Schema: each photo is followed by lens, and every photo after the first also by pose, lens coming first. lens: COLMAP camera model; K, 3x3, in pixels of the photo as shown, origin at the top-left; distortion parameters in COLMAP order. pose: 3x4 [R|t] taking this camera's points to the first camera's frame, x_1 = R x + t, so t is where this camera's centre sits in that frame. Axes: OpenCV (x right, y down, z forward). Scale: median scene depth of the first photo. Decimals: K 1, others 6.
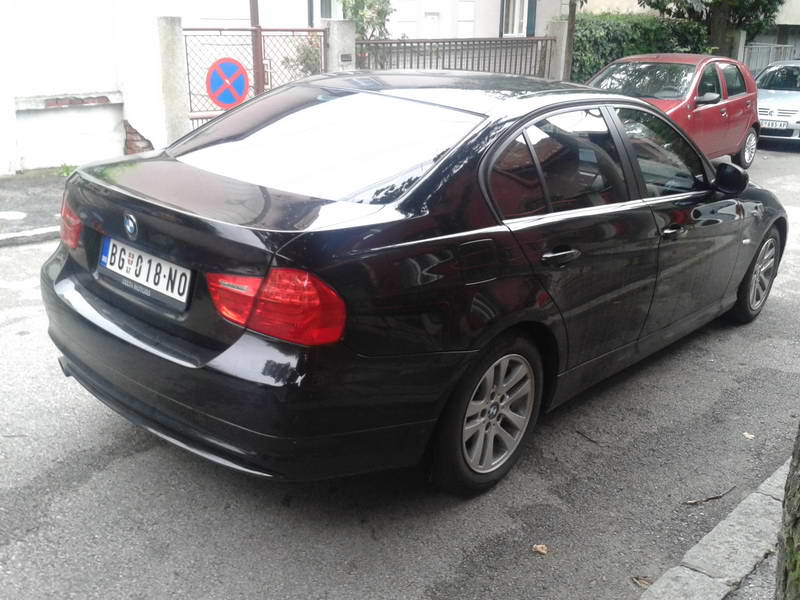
lens RADIAL K [[760.9, 0, 414.5], [0, 760.9, 295.8], [0, 0, 1]] dist [0.209860, -0.518592]
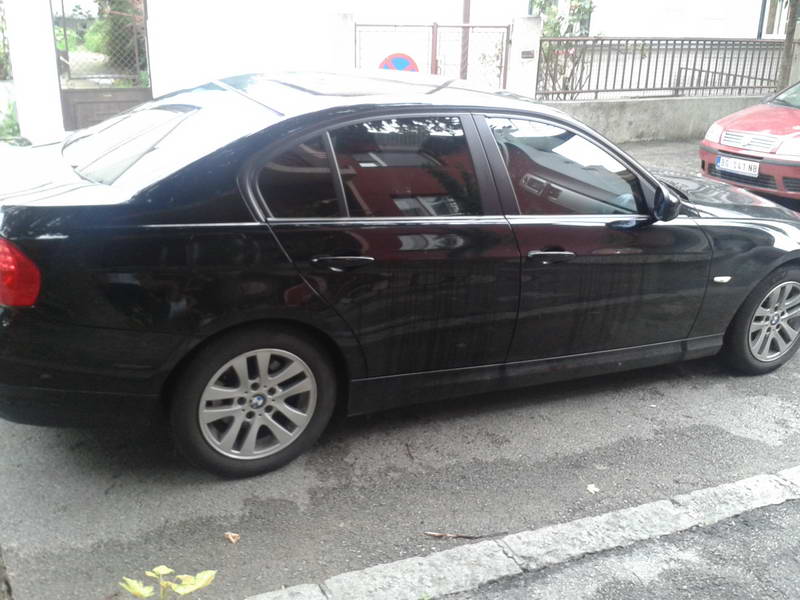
lens RADIAL K [[760.9, 0, 414.5], [0, 760.9, 295.8], [0, 0, 1]] dist [0.209860, -0.518592]
pose [[0.927933, 0.134736, -0.347543, 0.502900], [-0.132871, 0.990700, 0.029314, -0.037940], [0.348261, 0.018977, 0.937206, 0.082154]]
